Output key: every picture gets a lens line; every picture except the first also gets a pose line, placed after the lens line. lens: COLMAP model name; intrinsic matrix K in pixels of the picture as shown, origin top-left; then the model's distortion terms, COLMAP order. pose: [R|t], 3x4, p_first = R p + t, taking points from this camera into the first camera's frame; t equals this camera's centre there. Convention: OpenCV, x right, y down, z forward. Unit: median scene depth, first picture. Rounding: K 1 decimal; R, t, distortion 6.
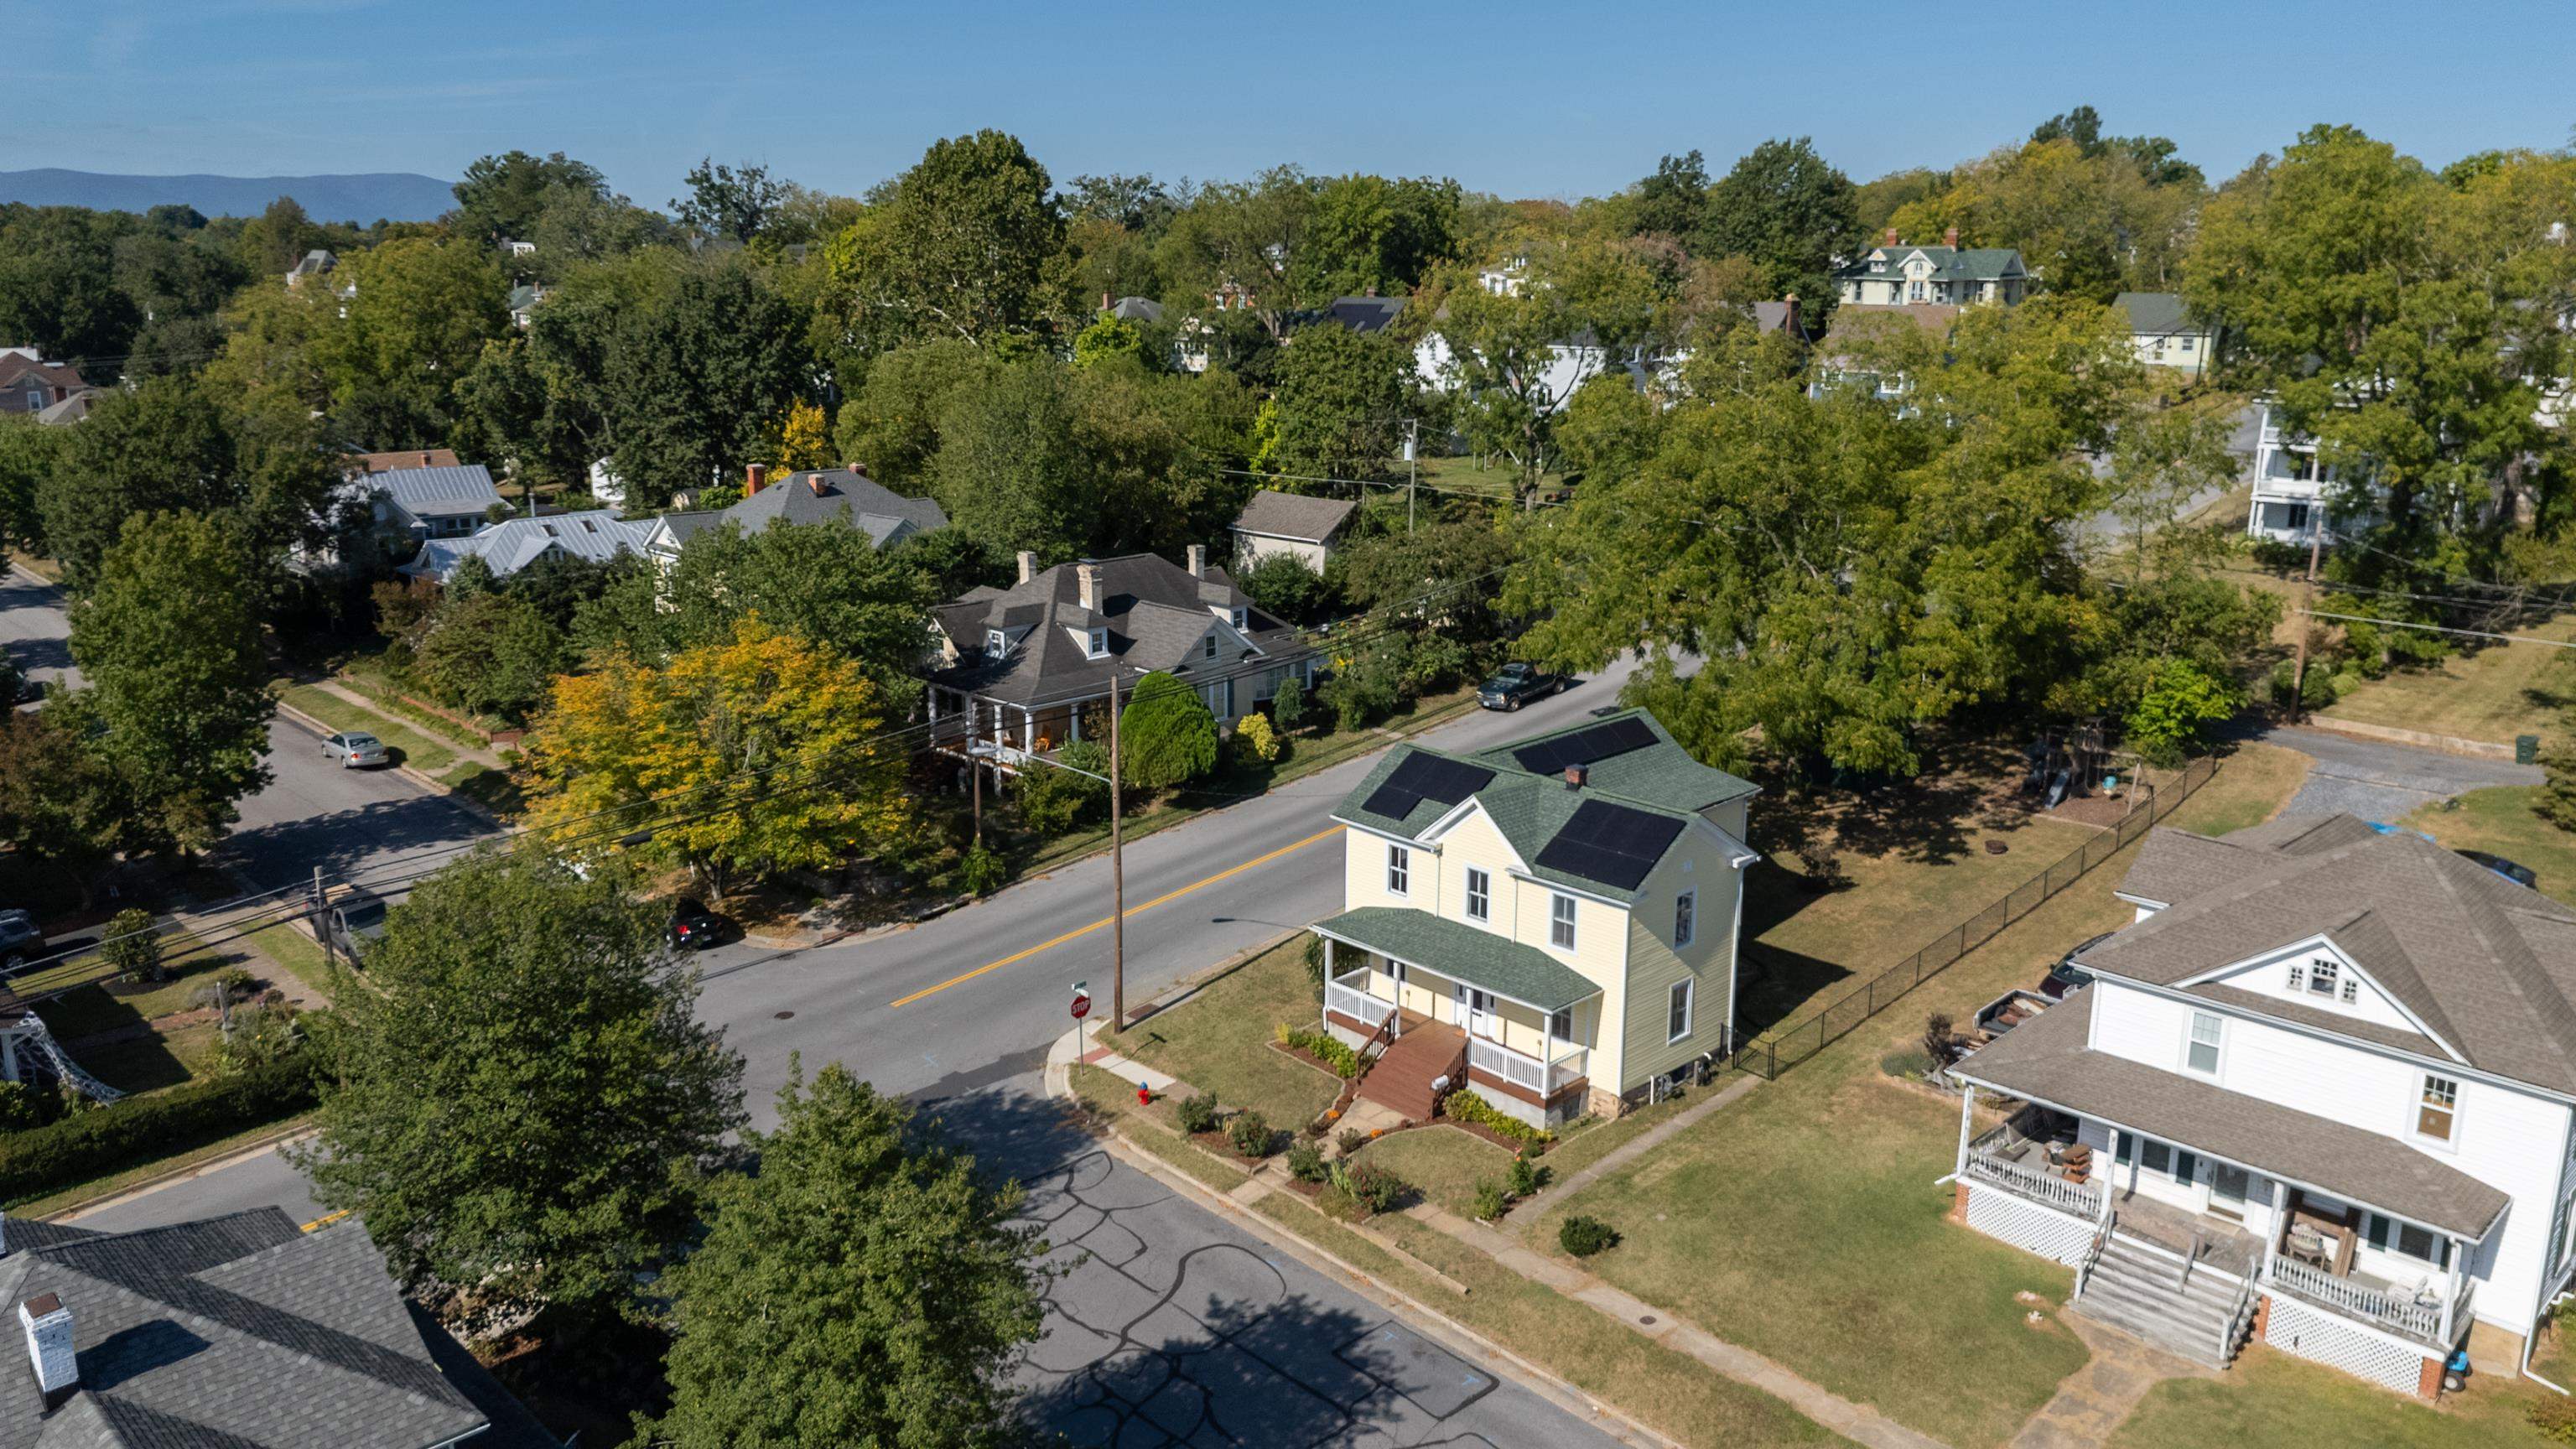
lens RADIAL K [[1904.2, 0, 1282.7], [0, 1904.2, 728.9], [0, 0, 1]] dist [0.098527, -0.121707]
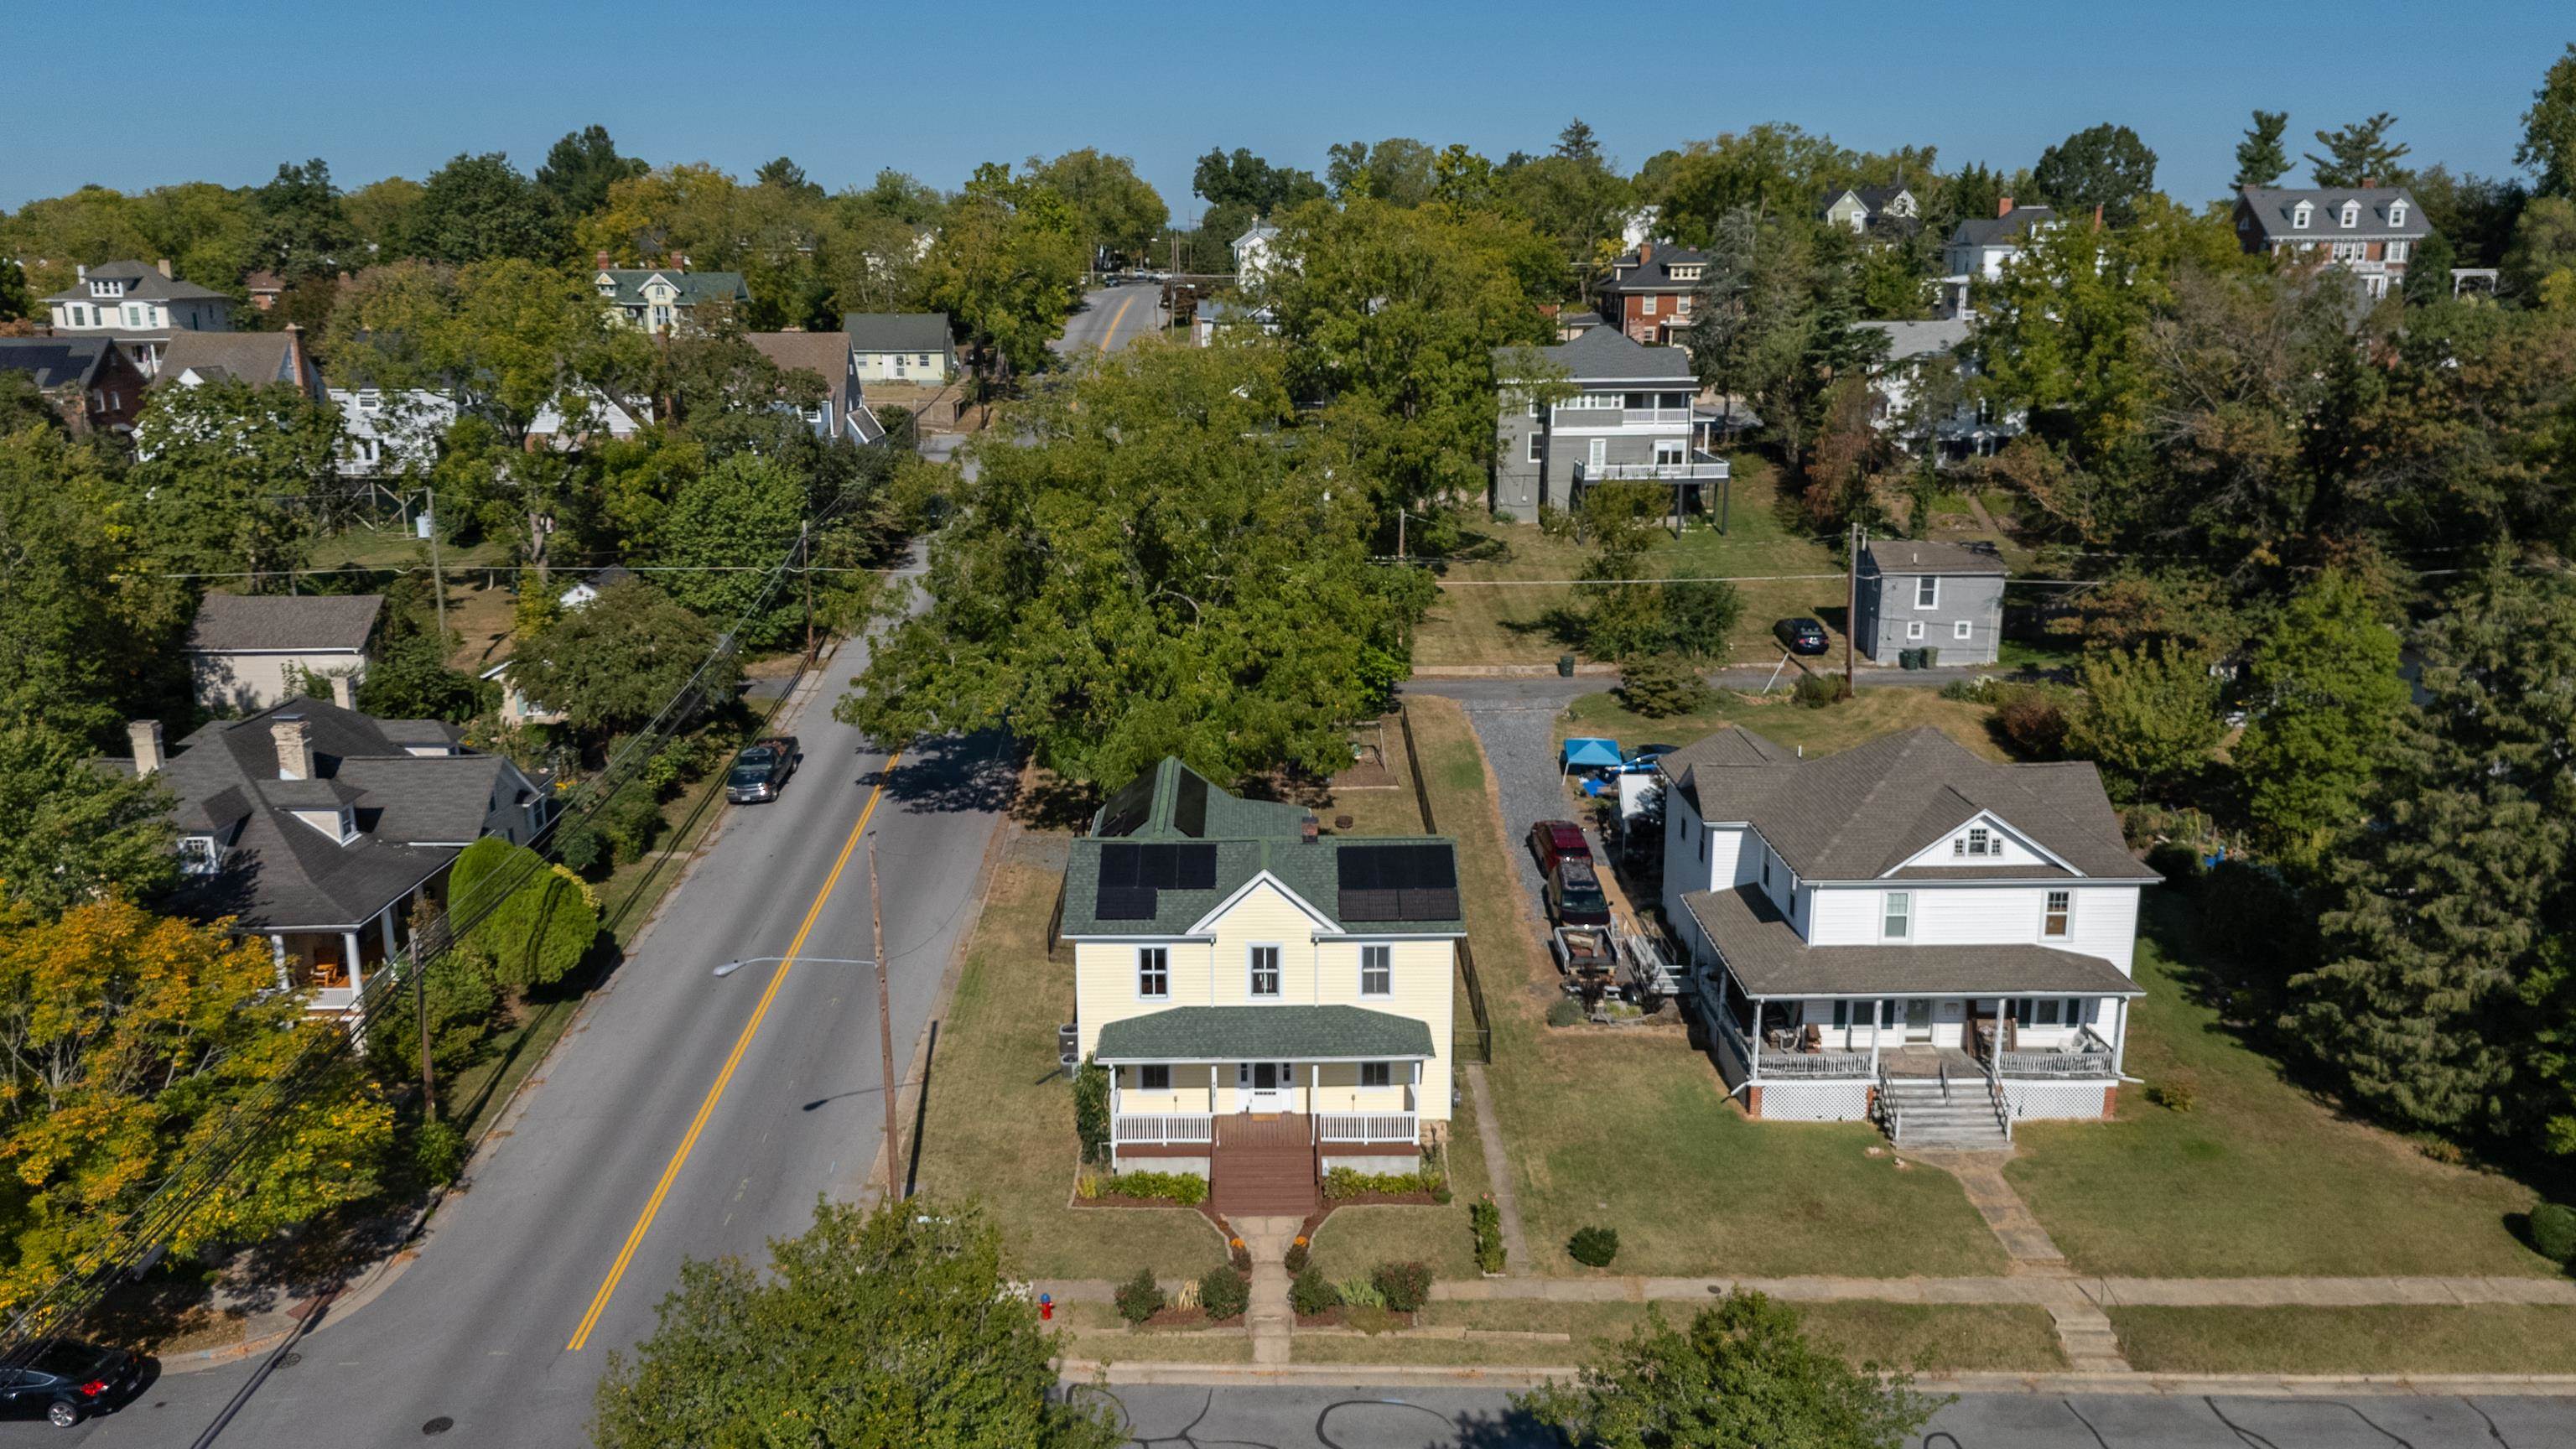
lens RADIAL K [[1912.0, 0, 1300.8], [0, 1912.0, 718.6], [0, 0, 1]] dist [0.092350, -0.125136]
pose [[0.685844, -0.175839, 0.706186, -0.553703], [0.182663, 0.980901, 0.066841, -0.101262], [-0.704452, 0.083152, 0.704864, 0.296566]]
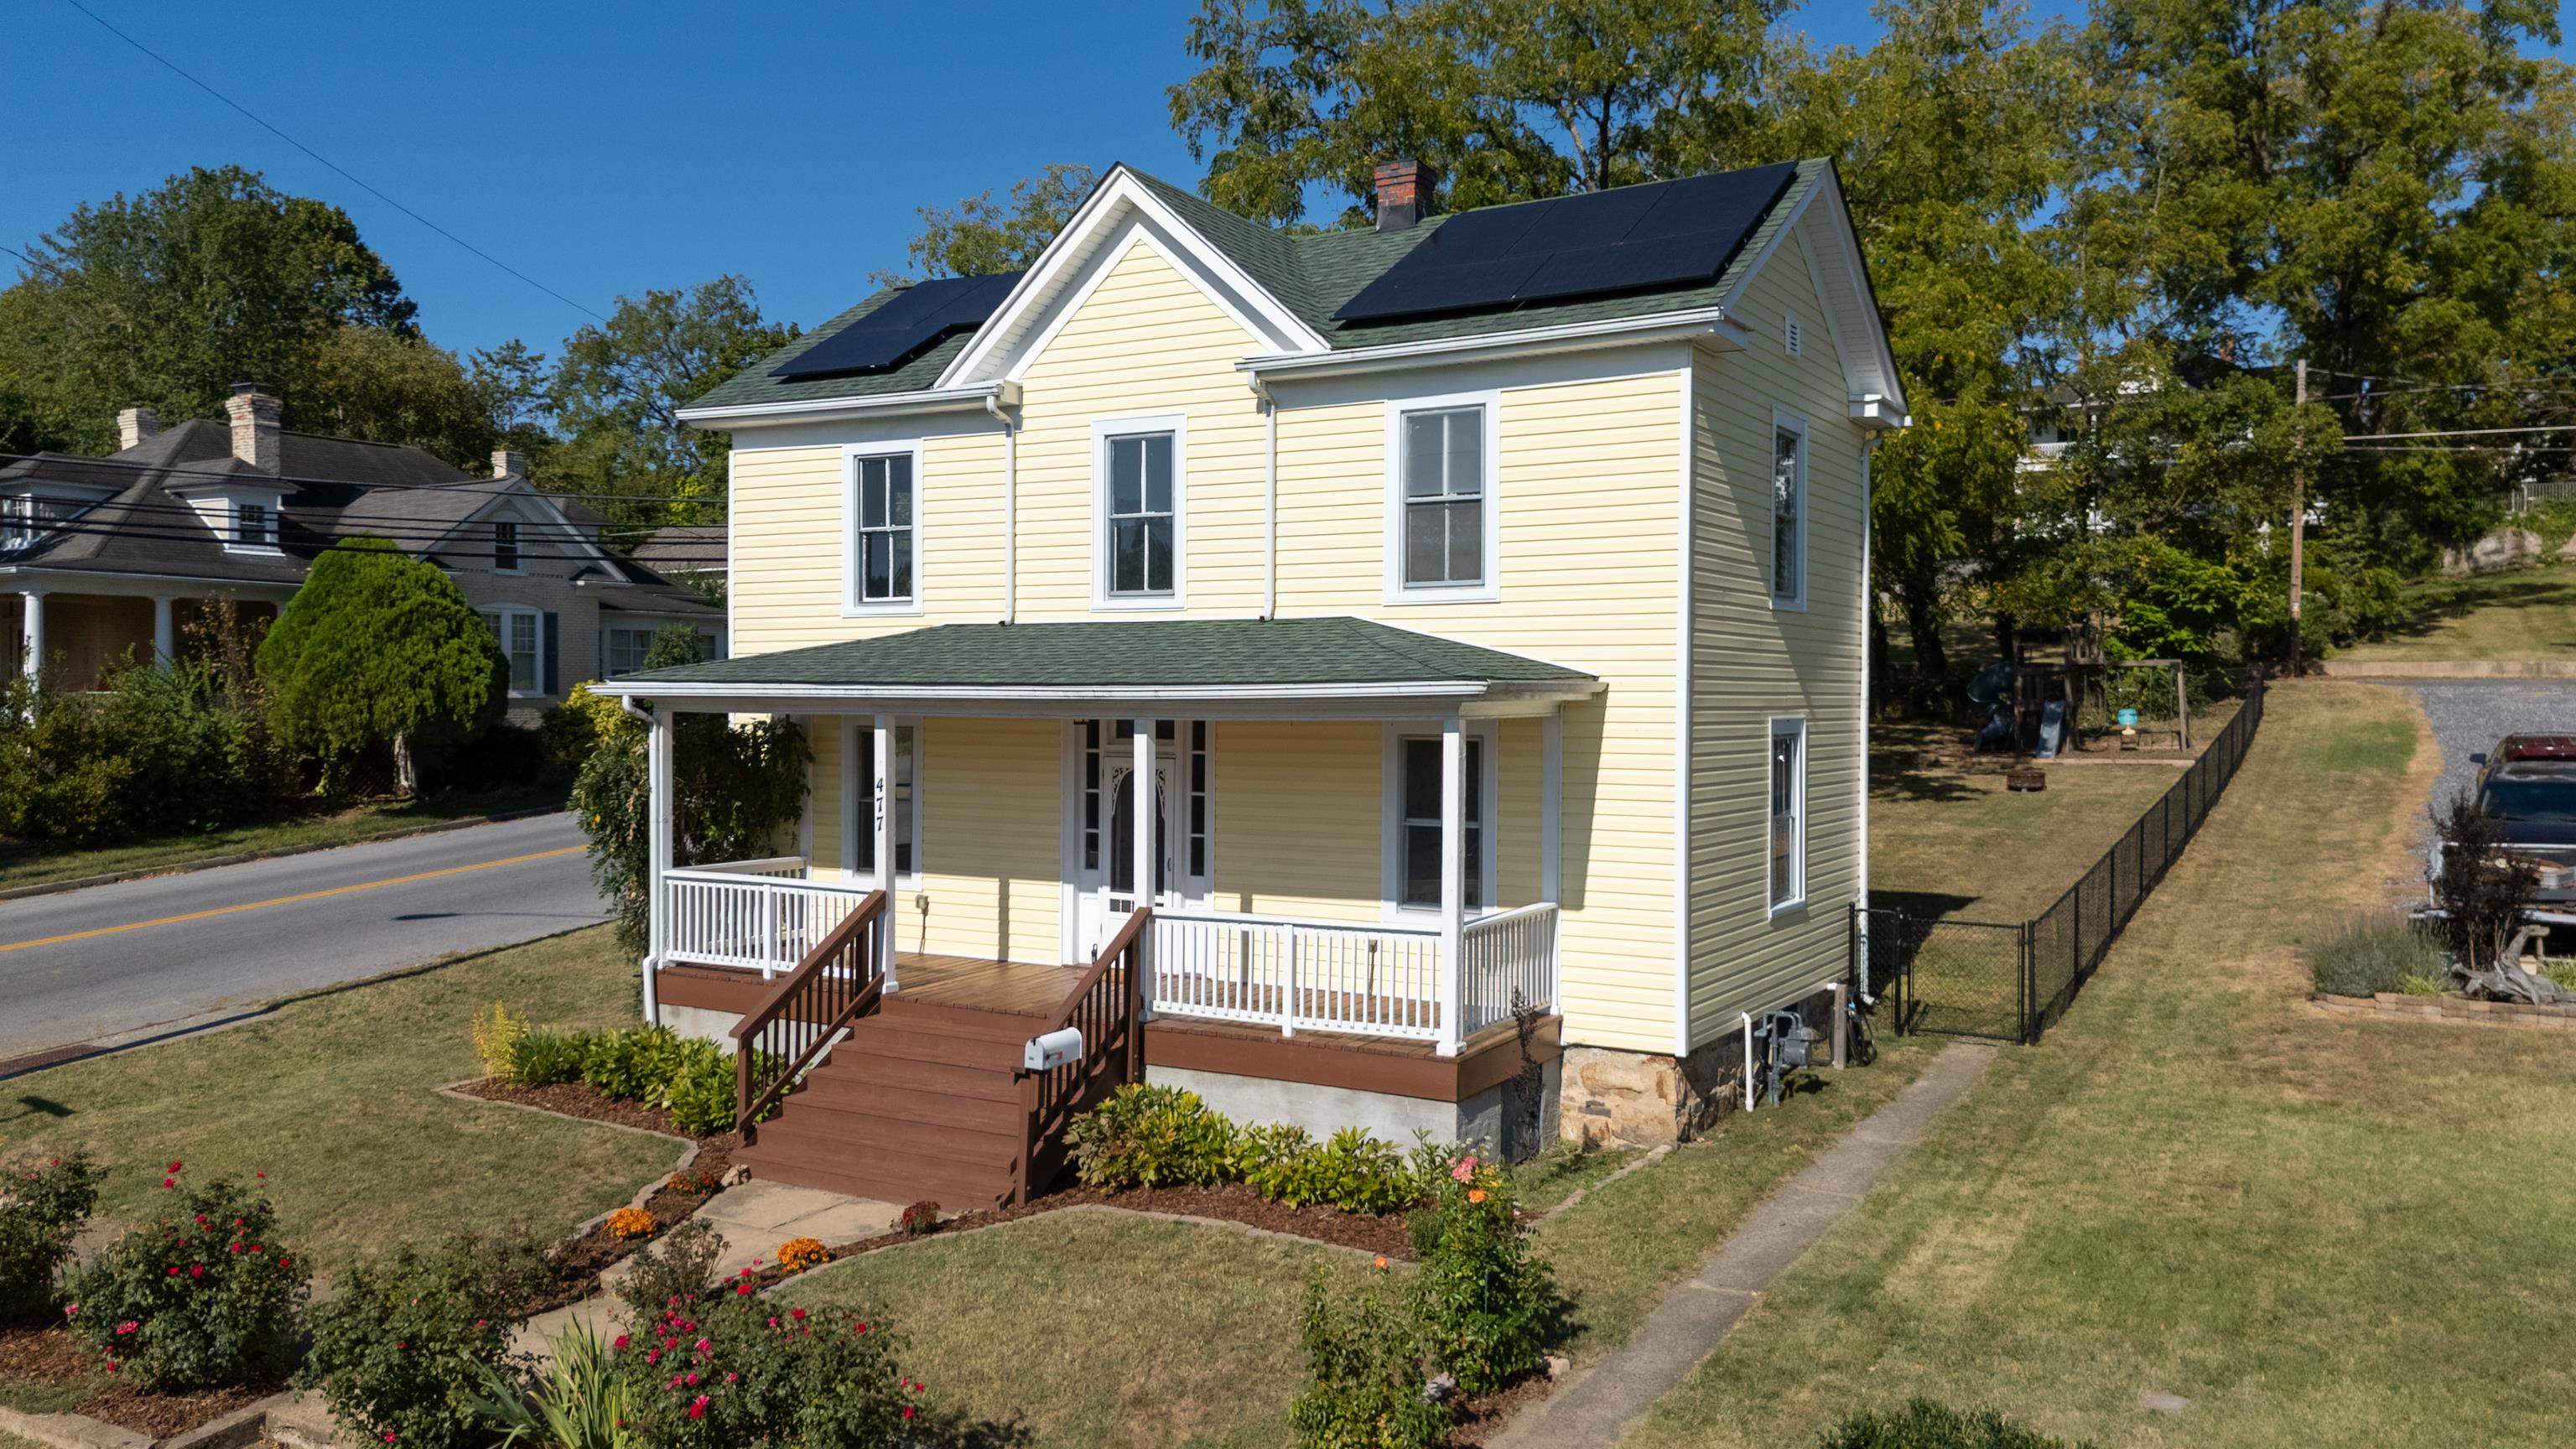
lens RADIAL K [[1912.0, 0, 1300.8], [0, 1912.0, 718.6], [0, 0, 1]] dist [0.092350, -0.125136]
pose [[0.963534, -0.002135, 0.267576, 0.042719], [0.063468, 0.973256, -0.220782, 0.195060], [-0.259948, 0.229714, 0.937901, 0.708077]]
